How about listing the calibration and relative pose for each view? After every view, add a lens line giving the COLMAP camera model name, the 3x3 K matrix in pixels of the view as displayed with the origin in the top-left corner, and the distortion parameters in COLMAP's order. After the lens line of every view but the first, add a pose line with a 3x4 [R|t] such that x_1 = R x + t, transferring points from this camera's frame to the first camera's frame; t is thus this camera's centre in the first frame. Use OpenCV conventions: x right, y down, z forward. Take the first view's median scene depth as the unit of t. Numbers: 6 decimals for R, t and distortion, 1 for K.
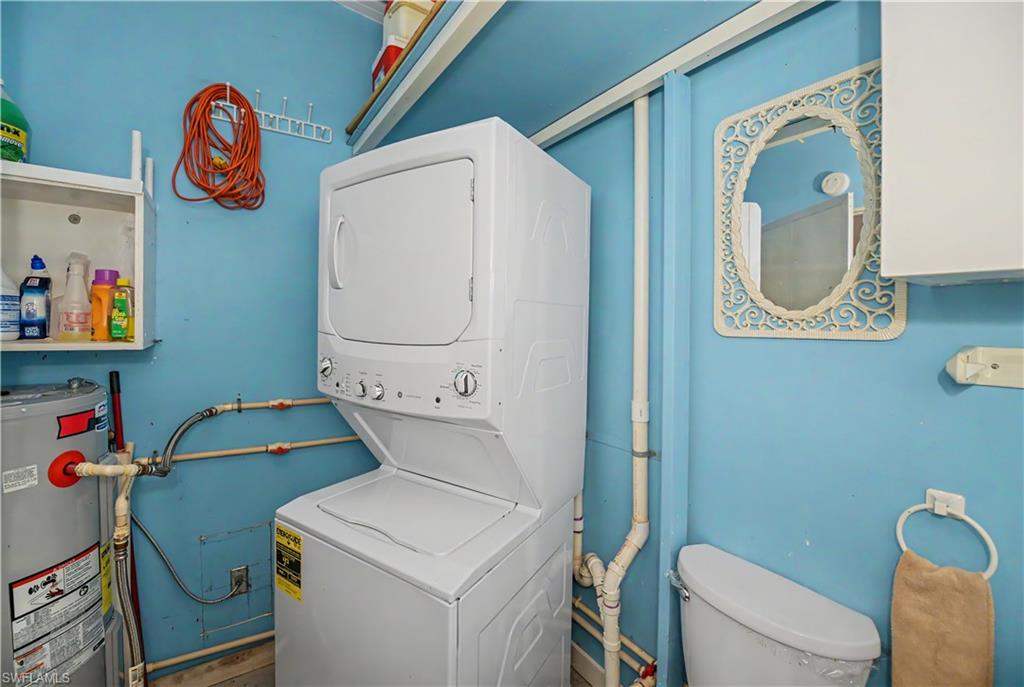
lens RADIAL K [[441.7, 0, 513.7], [0, 441.7, 325.6], [0, 0, 1]] dist [-0.000270, -0.000092]
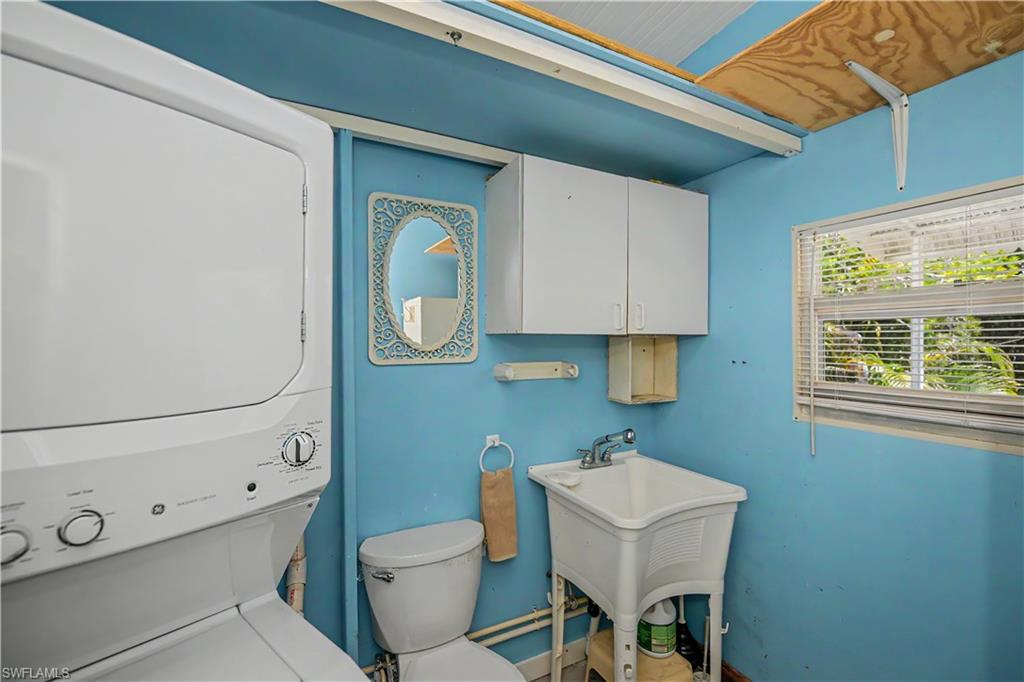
lens RADIAL K [[434.9, 0, 512.0], [0, 434.9, 341.0], [0, 0, 1]] dist [-0.000842, -0.000016]
pose [[0.120984, -0.008769, 0.992616, -0.790752], [0.007763, 0.999939, 0.007887, -0.057522], [-0.992624, 0.006751, 0.121044, 0.531522]]
